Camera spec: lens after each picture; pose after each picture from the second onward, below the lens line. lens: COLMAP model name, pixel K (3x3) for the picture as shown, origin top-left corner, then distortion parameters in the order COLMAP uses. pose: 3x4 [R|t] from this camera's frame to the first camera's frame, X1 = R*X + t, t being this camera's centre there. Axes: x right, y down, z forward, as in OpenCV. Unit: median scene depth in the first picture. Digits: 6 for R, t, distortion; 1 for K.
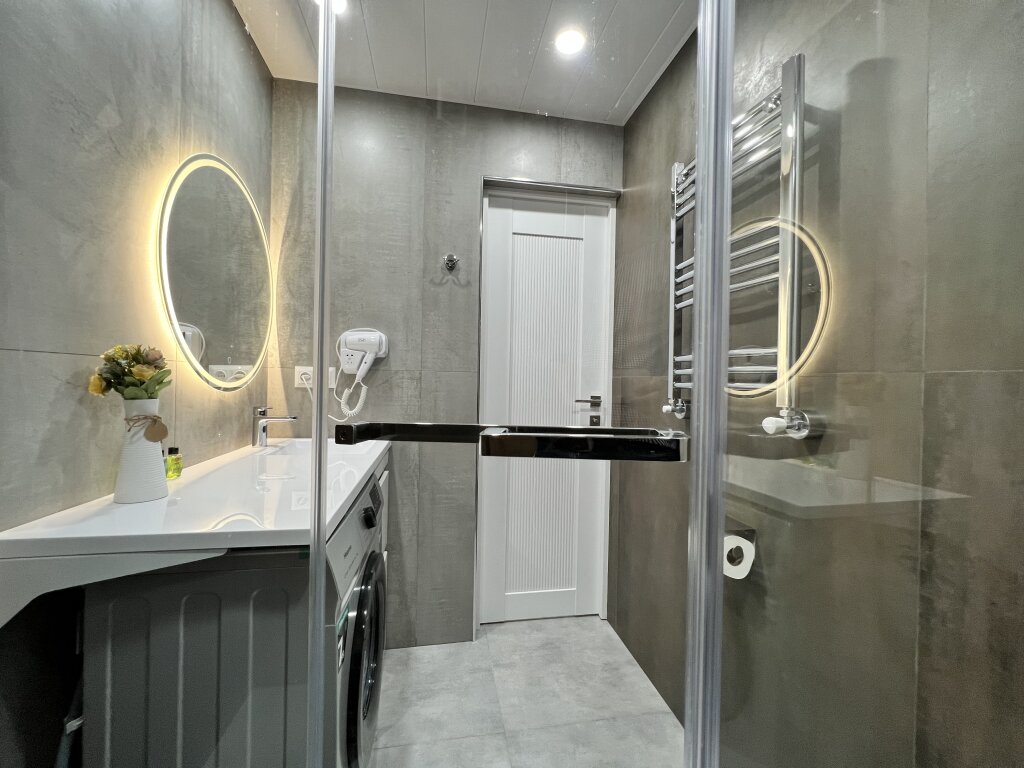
lens RADIAL K [[407.6, 0, 512.0], [0, 407.6, 384.0], [0, 0, 1]] dist [-0.001568, -0.000190]
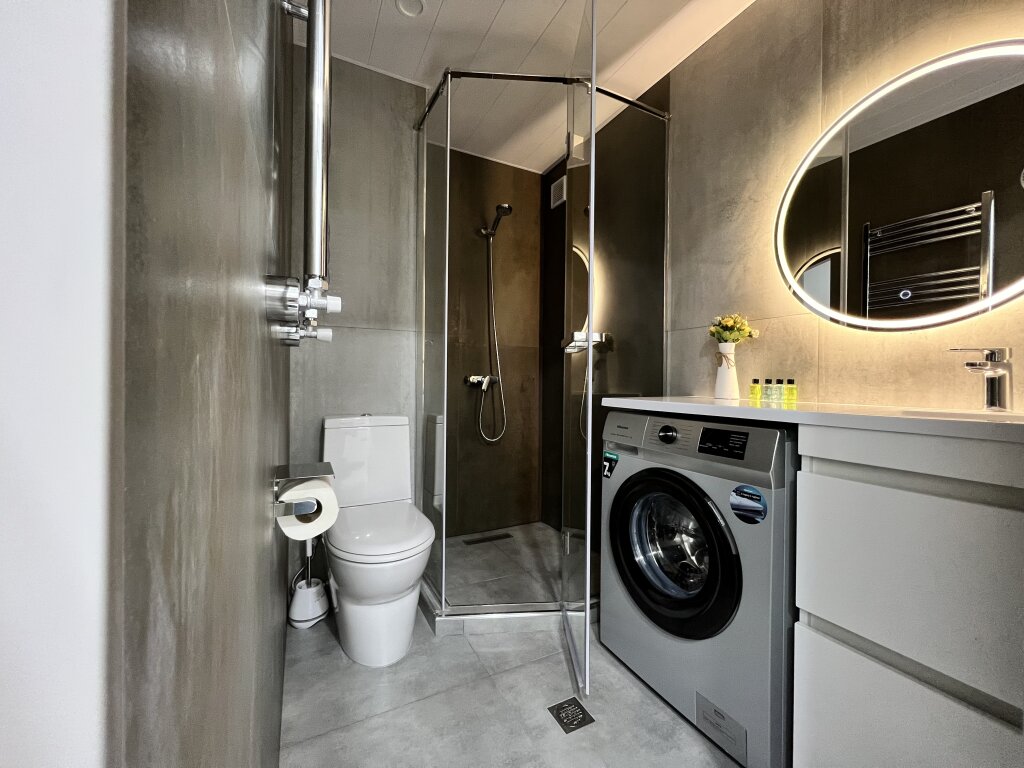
lens RADIAL K [[413.8, 0, 509.3], [0, 413.8, 382.5], [0, 0, 1]] dist [-0.000495, -0.000137]
pose [[-0.955773, -0.028631, -0.292707, 0.531728], [-0.030209, 0.999543, 0.000870, 0.231834], [0.292548, 0.009674, -0.956202, 2.415484]]
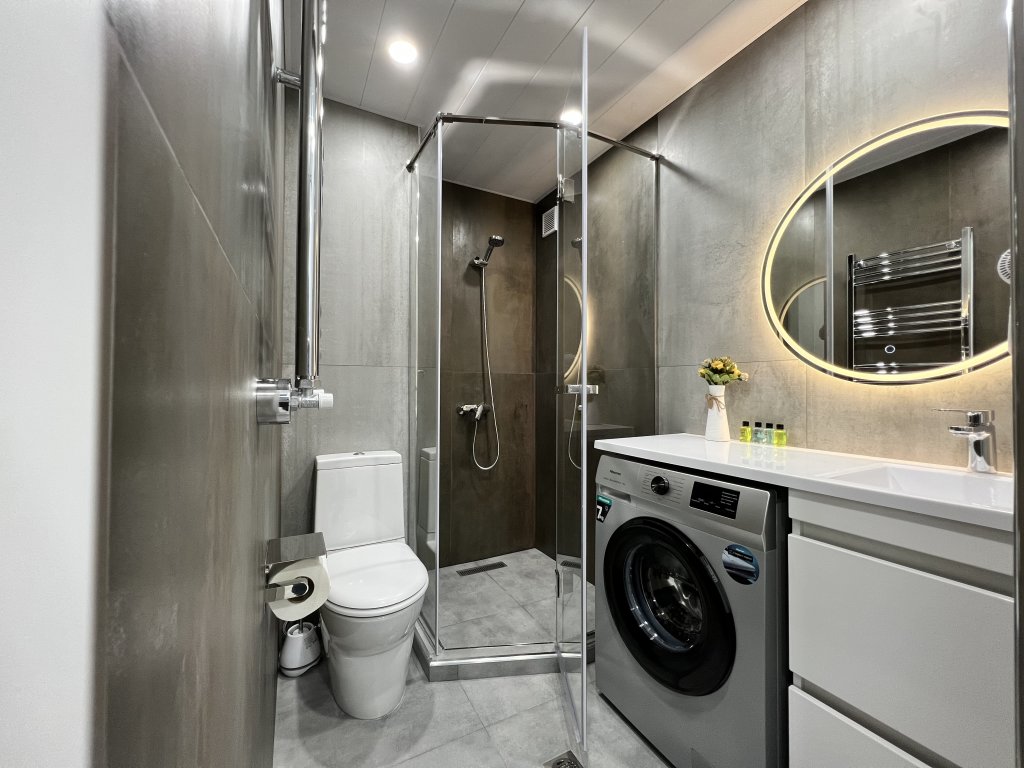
lens RADIAL K [[412.0, 0, 509.1], [0, 412.0, 383.0], [0, 0, 1]] dist [0.000663, 0.000063]
pose [[-0.951134, -0.027184, -0.307580, 0.534653], [-0.023459, 0.999600, -0.015803, 0.074655], [0.307887, -0.007816, -0.951391, 2.415013]]
